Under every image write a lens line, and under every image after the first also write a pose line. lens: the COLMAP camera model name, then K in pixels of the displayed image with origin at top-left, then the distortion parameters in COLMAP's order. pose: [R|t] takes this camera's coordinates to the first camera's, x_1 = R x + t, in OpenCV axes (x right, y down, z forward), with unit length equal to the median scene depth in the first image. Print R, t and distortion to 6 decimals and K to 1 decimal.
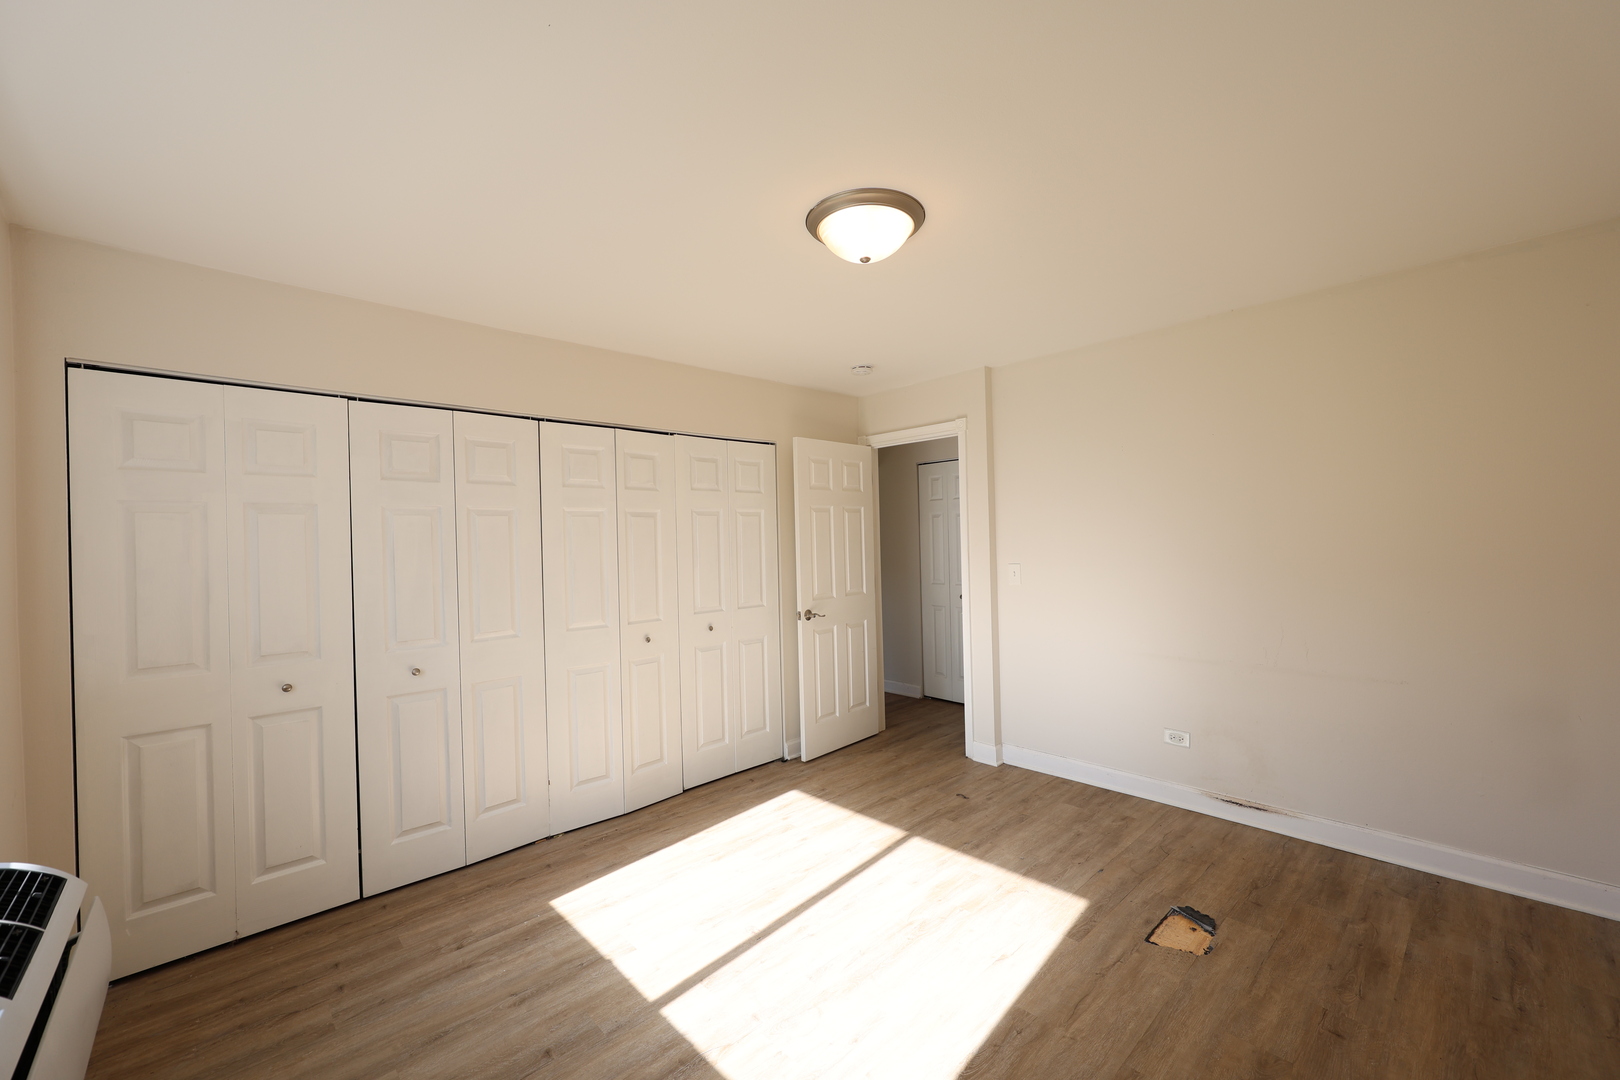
lens RADIAL K [[649.1, 0, 810.0], [0, 649.1, 540.0], [0, 0, 1]] dist [-0.000523, 0.000069]
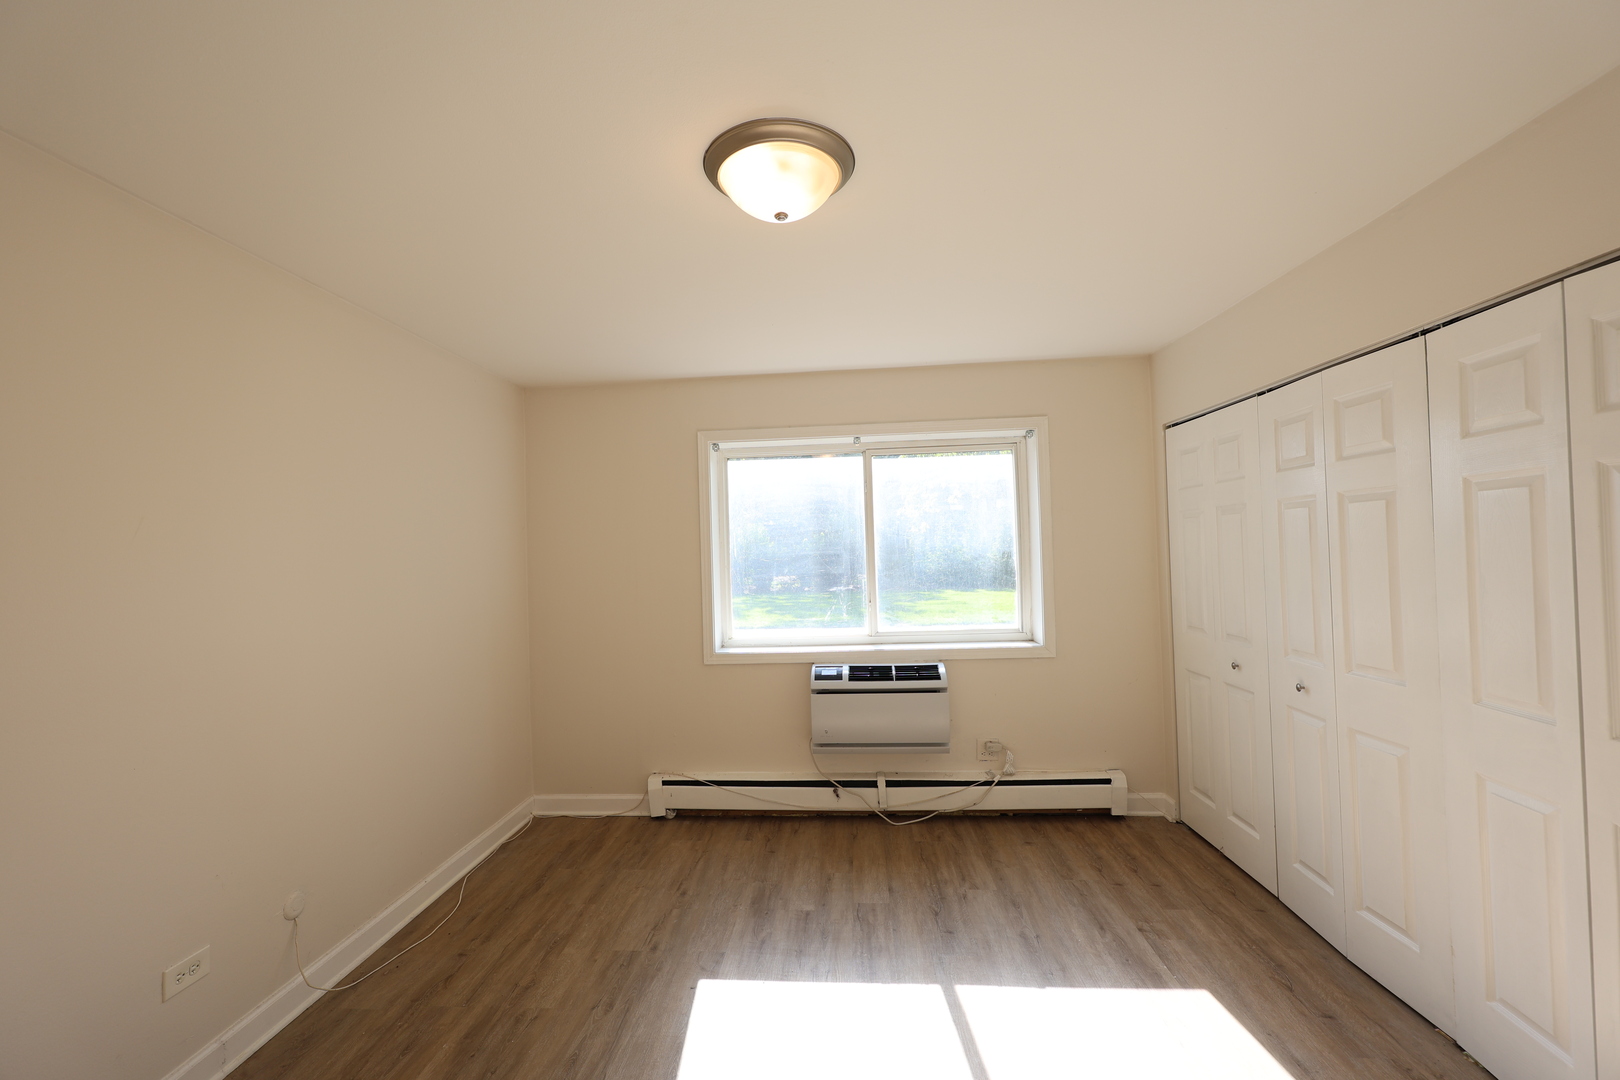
lens RADIAL K [[656.2, 0, 805.8], [0, 656.2, 542.1], [0, 0, 1]] dist [0.001007, 0.000136]
pose [[-0.731864, 0.042767, -0.680107, 0.553254], [0.052386, 0.998606, 0.006422, -0.037634], [0.679434, -0.030928, -0.733084, 1.415063]]
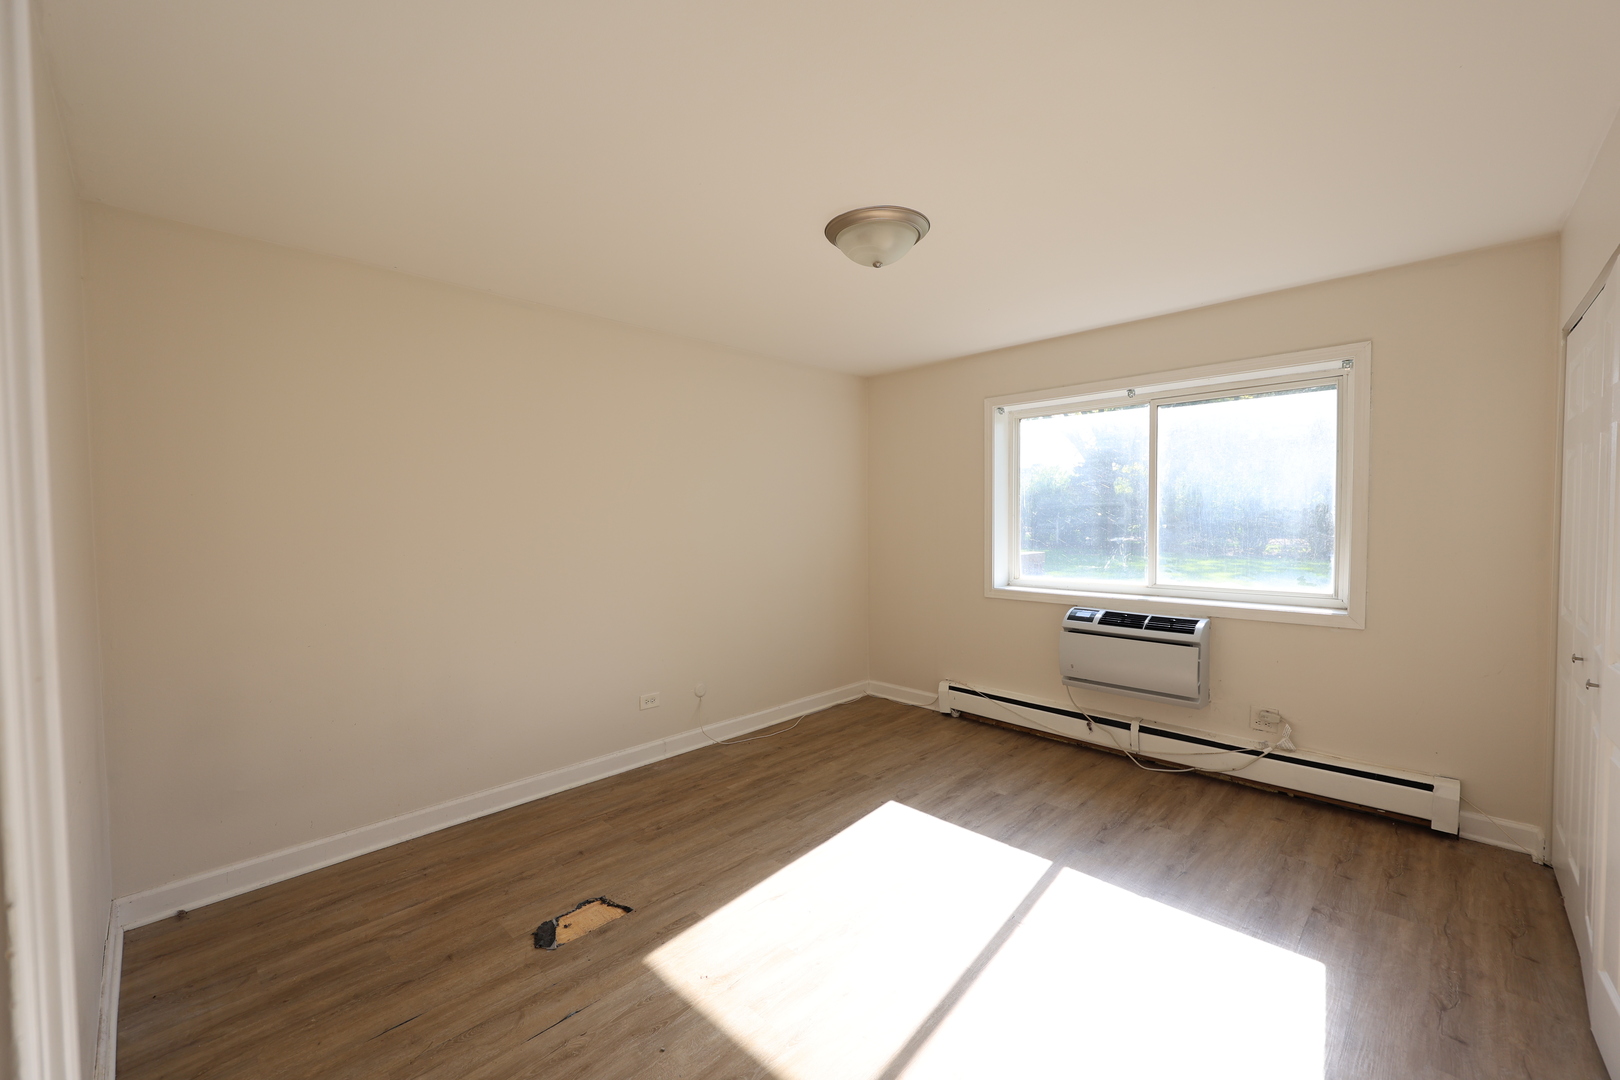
lens RADIAL K [[656.2, 0, 805.8], [0, 656.2, 542.1], [0, 0, 1]] dist [0.001007, 0.000136]
pose [[-0.998740, 0.042025, -0.027410, 0.231126], [0.040943, 0.998403, 0.038929, 0.002405], [0.029003, 0.037758, -0.998866, 1.925552]]
